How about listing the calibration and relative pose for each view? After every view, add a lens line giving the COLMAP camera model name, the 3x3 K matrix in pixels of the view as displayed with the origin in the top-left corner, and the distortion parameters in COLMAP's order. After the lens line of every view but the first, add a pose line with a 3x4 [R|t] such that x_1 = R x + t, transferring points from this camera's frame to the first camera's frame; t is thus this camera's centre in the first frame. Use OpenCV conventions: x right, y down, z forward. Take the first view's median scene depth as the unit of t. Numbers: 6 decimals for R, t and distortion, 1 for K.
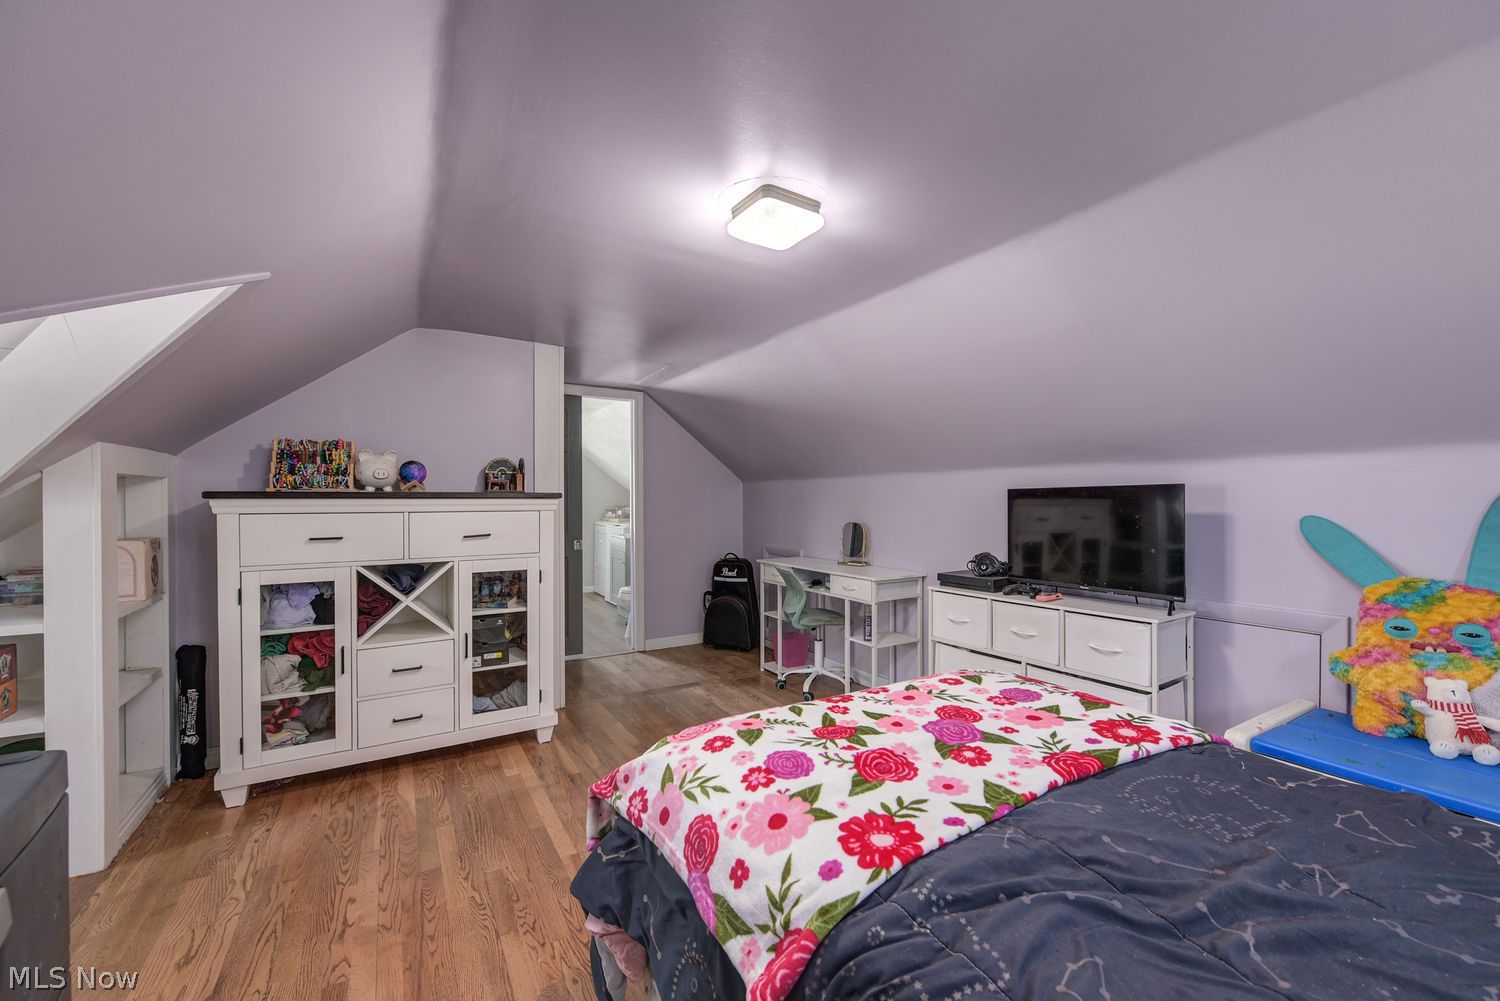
lens RADIAL K [[594.2, 0, 754.5], [0, 594.2, 505.5], [0, 0, 1]] dist [0.000014, 0.000286]
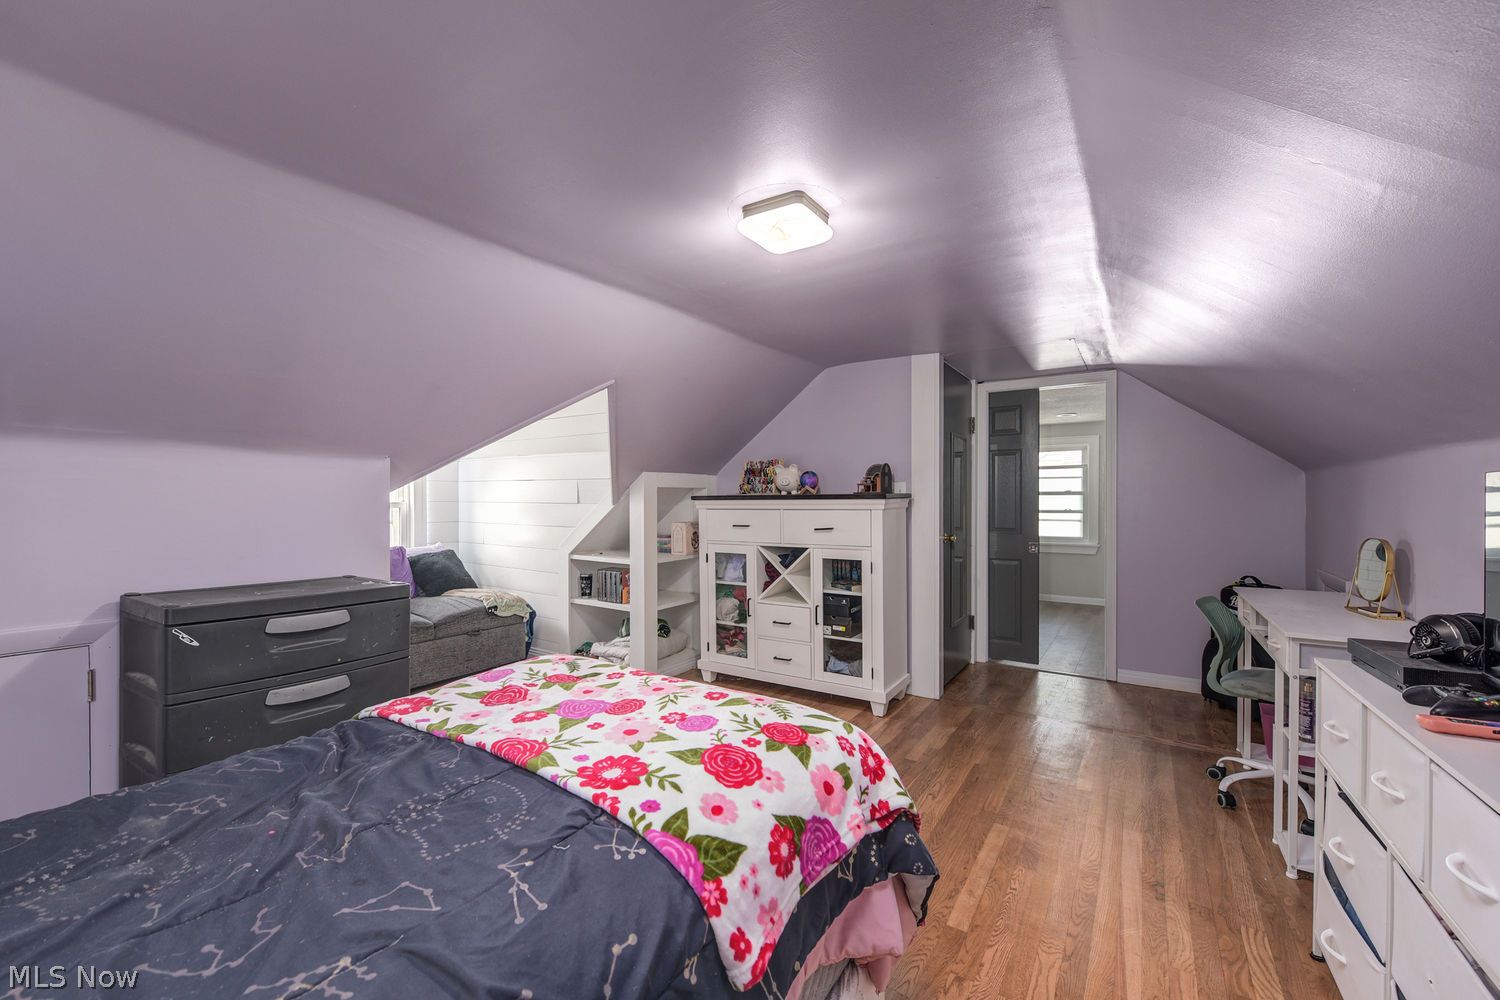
lens RADIAL K [[594.2, 0, 755.3], [0, 594.2, 505.4], [0, 0, 1]] dist [0.000014, 0.000286]
pose [[0.427106, 0.003285, -0.904195, 0.662888], [-0.003542, 0.999992, 0.001960, -0.000584], [0.904194, 0.002366, 0.427115, 0.368928]]
